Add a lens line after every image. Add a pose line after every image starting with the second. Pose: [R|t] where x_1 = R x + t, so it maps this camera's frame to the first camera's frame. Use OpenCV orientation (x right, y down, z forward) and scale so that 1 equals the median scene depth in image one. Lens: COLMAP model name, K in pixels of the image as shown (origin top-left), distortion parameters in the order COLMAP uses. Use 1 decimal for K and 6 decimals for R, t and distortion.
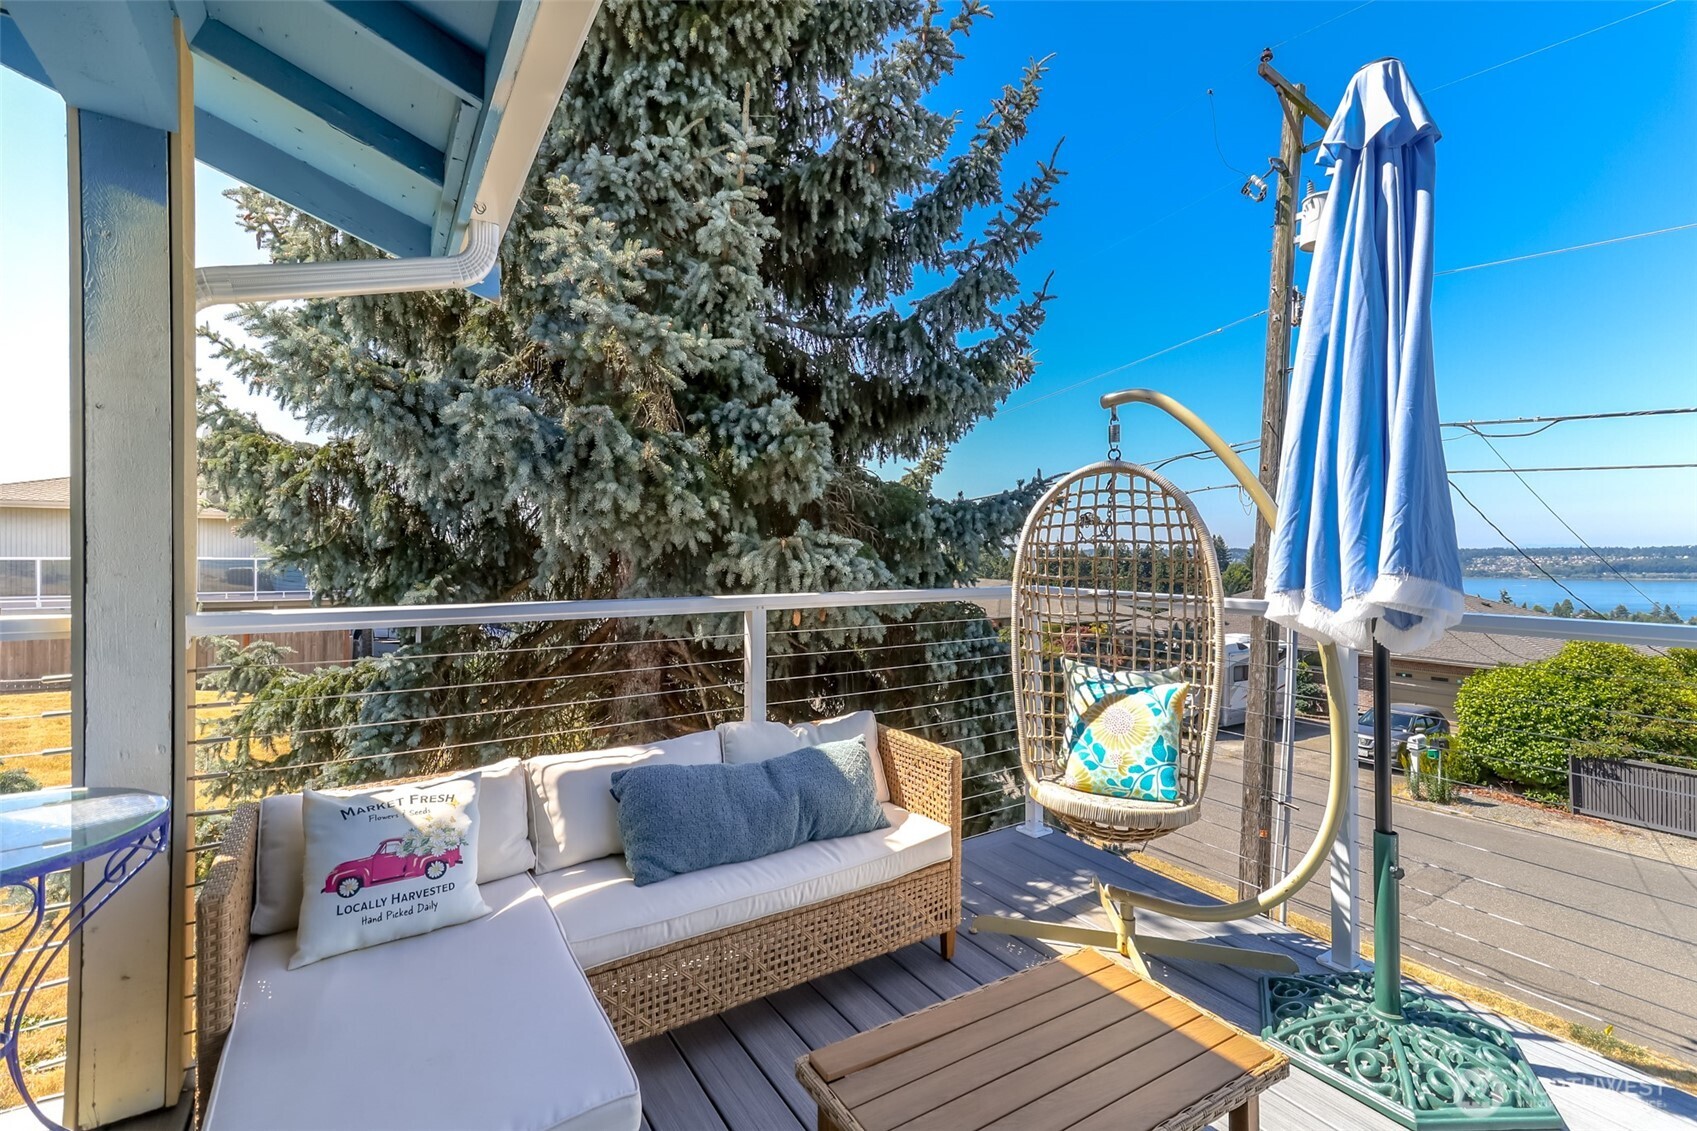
lens RADIAL K [[828.0, 0, 843.7], [0, 828.0, 560.1], [0, 0, 1]] dist [-0.002296, -0.000331]
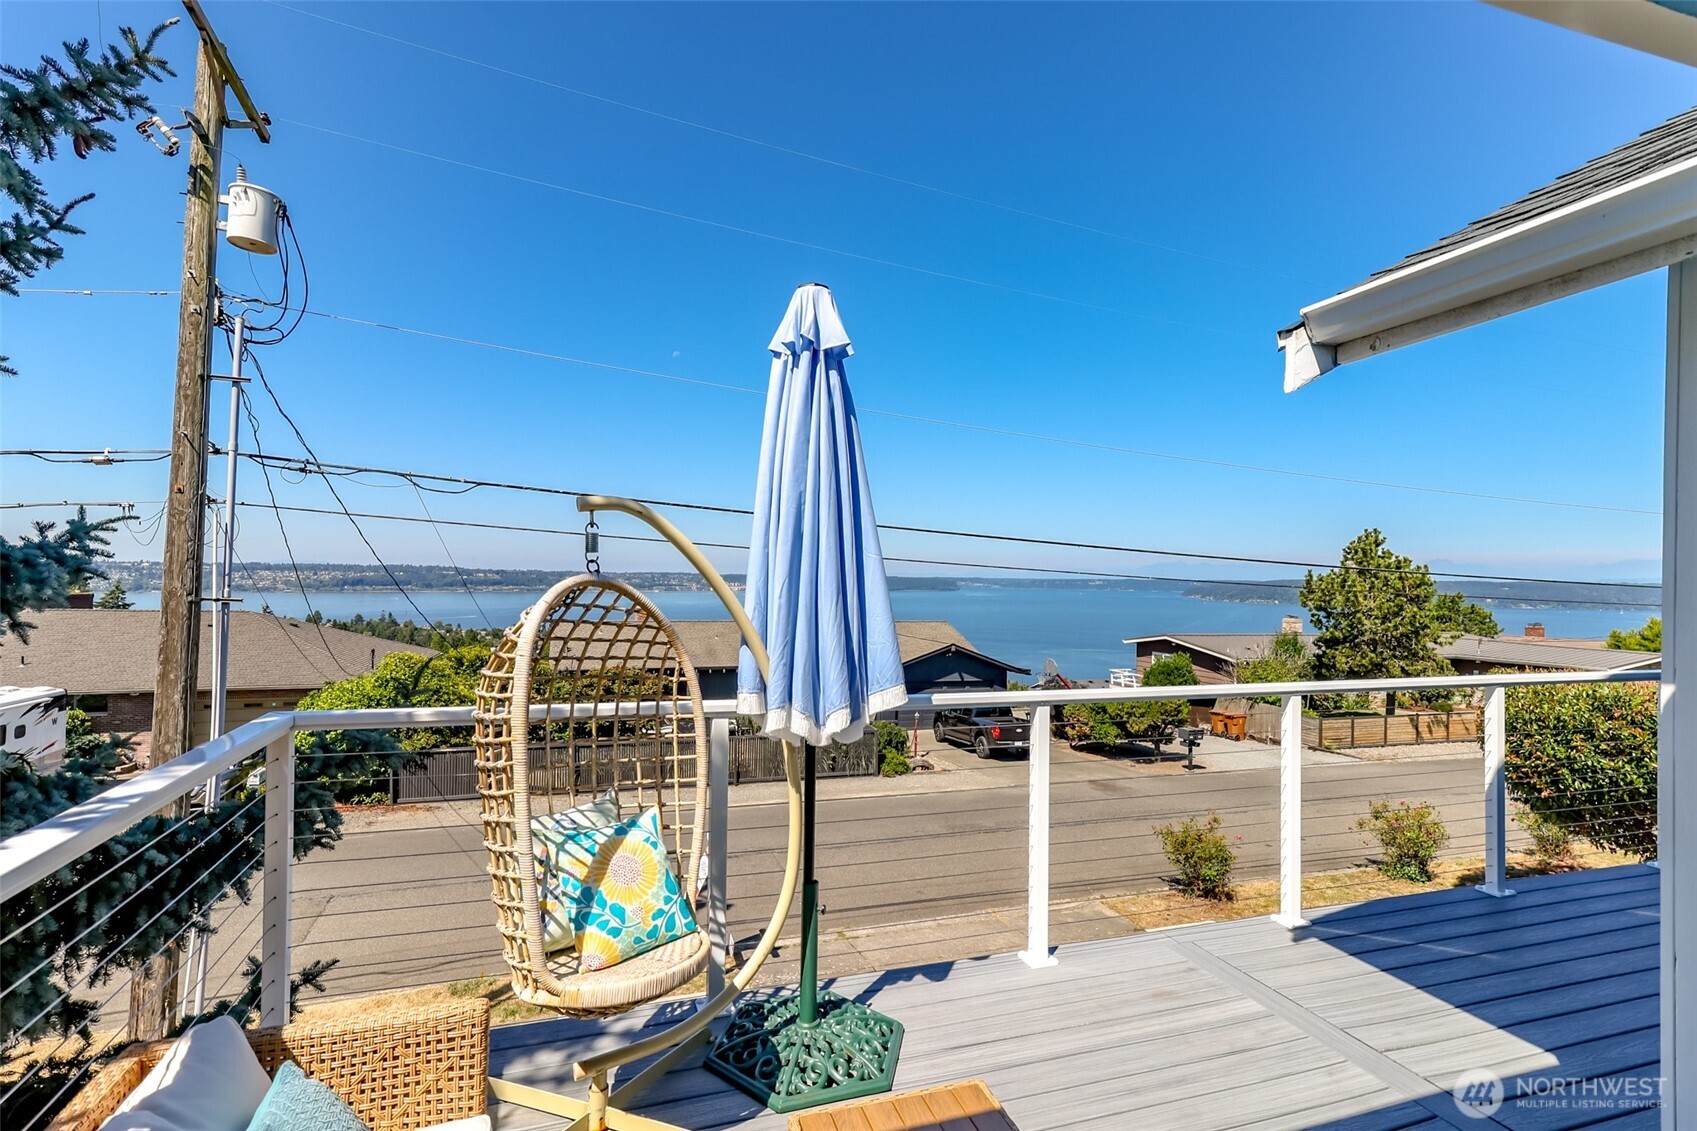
lens RADIAL K [[828.0, 0, 843.7], [0, 828.0, 560.1], [0, 0, 1]] dist [-0.002296, -0.000331]
pose [[0.161448, 0.006997, 0.986856, -0.184675], [-0.018417, 0.999822, -0.004076, -0.050635], [-0.986709, -0.017517, 0.161548, 0.222524]]
